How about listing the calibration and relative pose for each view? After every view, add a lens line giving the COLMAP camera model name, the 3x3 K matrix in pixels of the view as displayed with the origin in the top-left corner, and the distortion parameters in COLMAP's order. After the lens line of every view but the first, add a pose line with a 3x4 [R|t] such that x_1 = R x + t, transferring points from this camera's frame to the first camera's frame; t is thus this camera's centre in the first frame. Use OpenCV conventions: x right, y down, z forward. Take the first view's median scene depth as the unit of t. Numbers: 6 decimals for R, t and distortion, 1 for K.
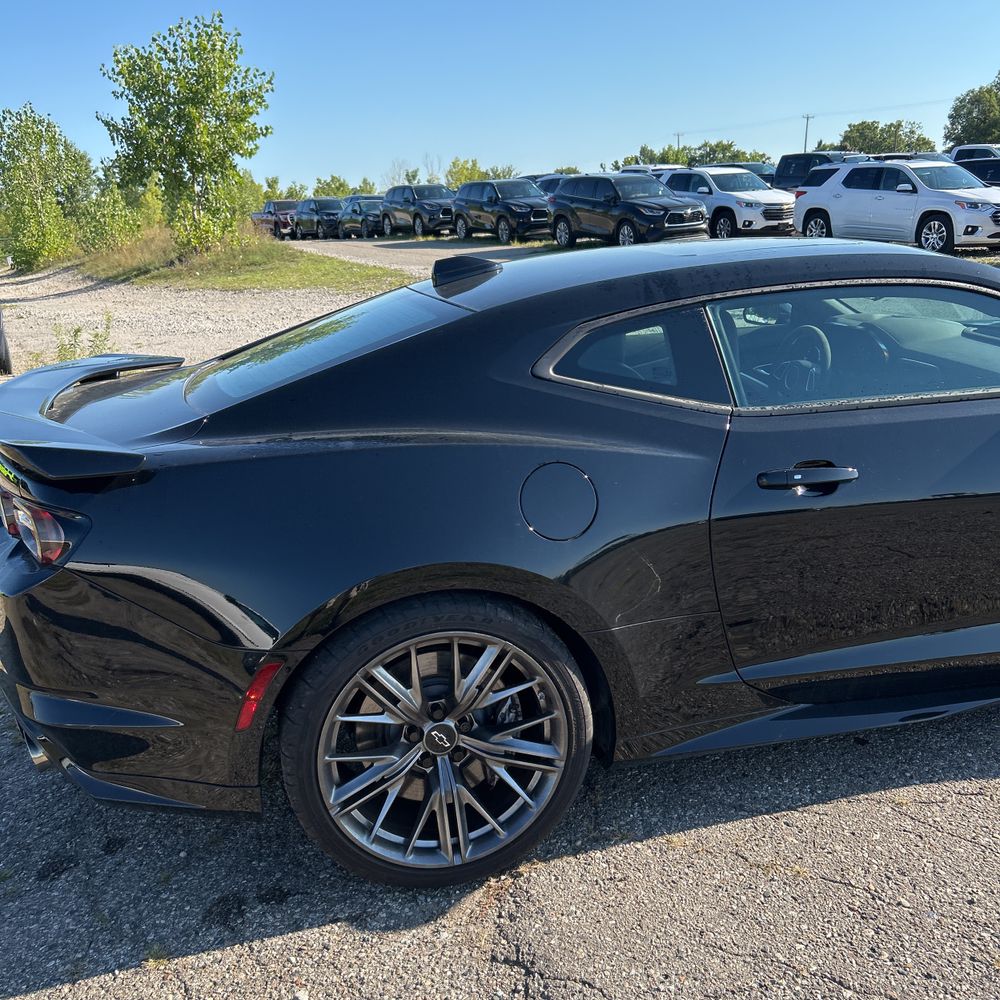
lens RADIAL K [[1011.0, 0, 503.0], [0, 1011.0, 497.1], [0, 0, 1]] dist [0.027219, -0.041778]
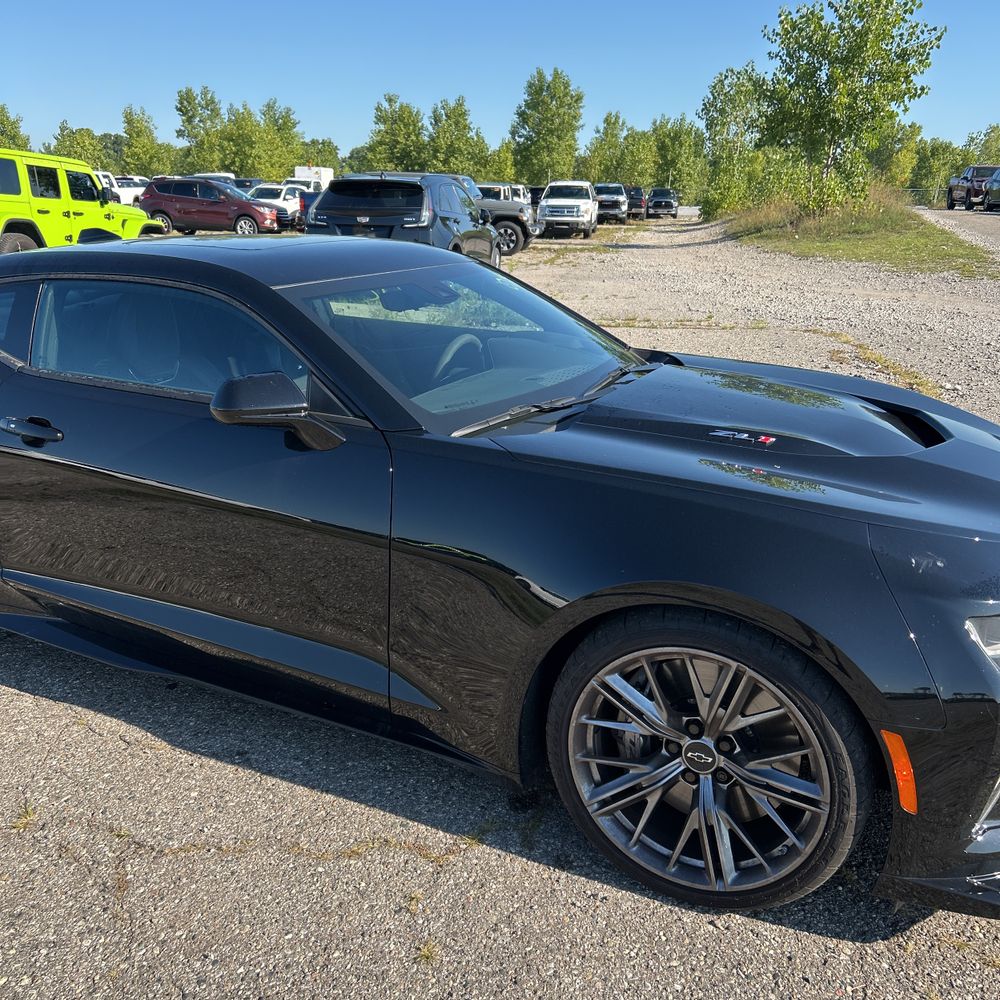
lens RADIAL K [[1013.9, 0, 483.6], [0, 1013.9, 504.0], [0, 0, 1]] dist [0.007986, -0.016987]
pose [[0.758399, 0.248421, -0.602593, 0.122314], [-0.220894, 0.967768, 0.120957, -0.016790], [0.613219, 0.041375, 0.788829, 0.030566]]
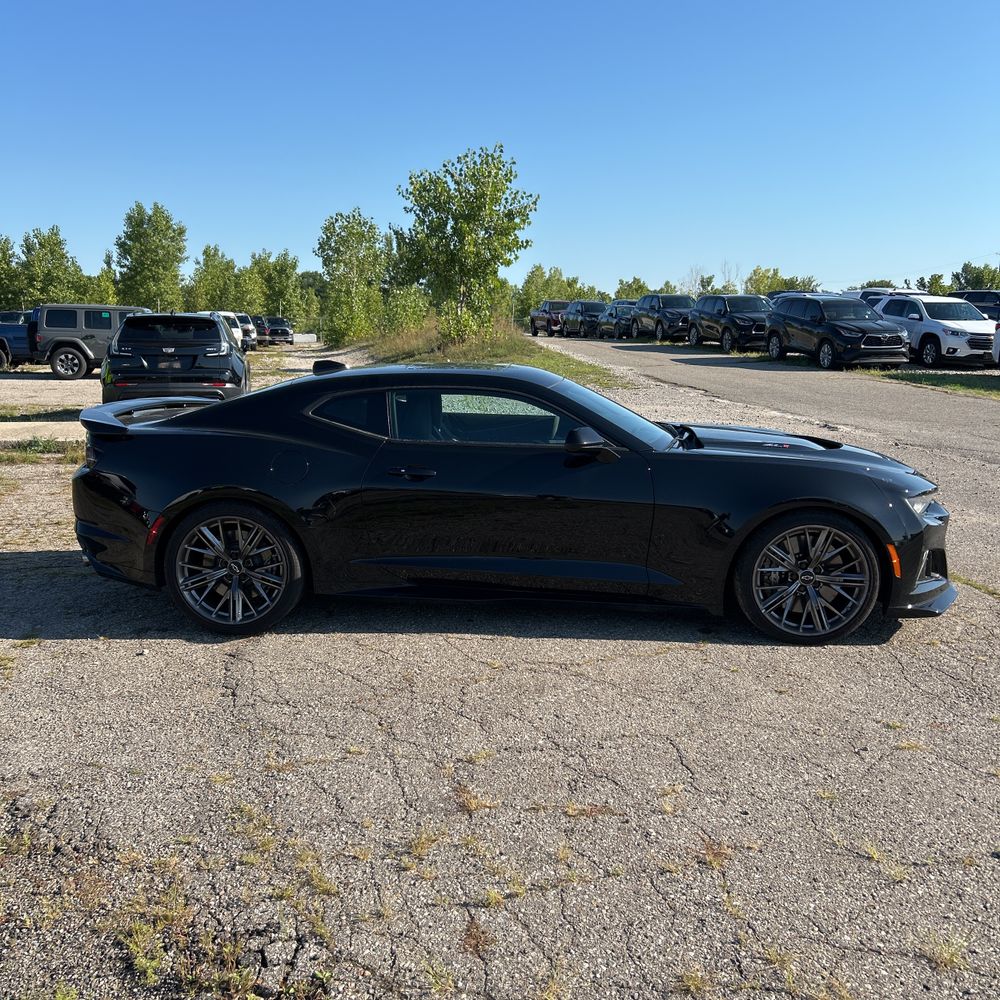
lens RADIAL K [[1004.7, 0, 512.6], [0, 1004.7, 497.8], [0, 0, 1]] dist [0.073417, -0.221039]
pose [[0.958516, 0.108399, -0.263624, 0.088756], [-0.132174, 0.988450, -0.074135, 0.013536], [0.252543, 0.105903, 0.961773, -0.082193]]
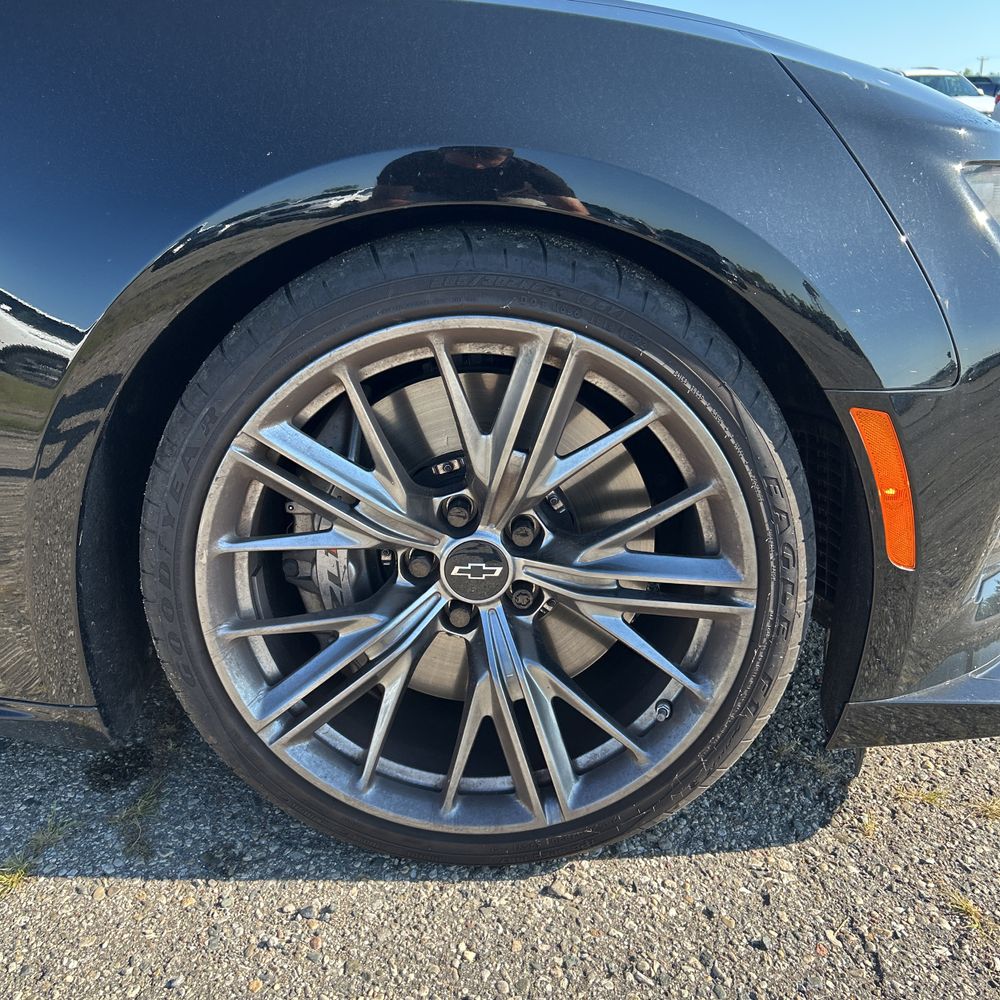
lens RADIAL K [[1021.9, 0, 495.8], [0, 1021.9, 484.8], [0, 0, 1]] dist [0.006097, -0.010068]
pose [[0.965689, 0.124682, -0.227814, 0.102099], [-0.111595, 0.991320, 0.069505, 0.001559], [0.234503, -0.041698, 0.971221, 0.065505]]
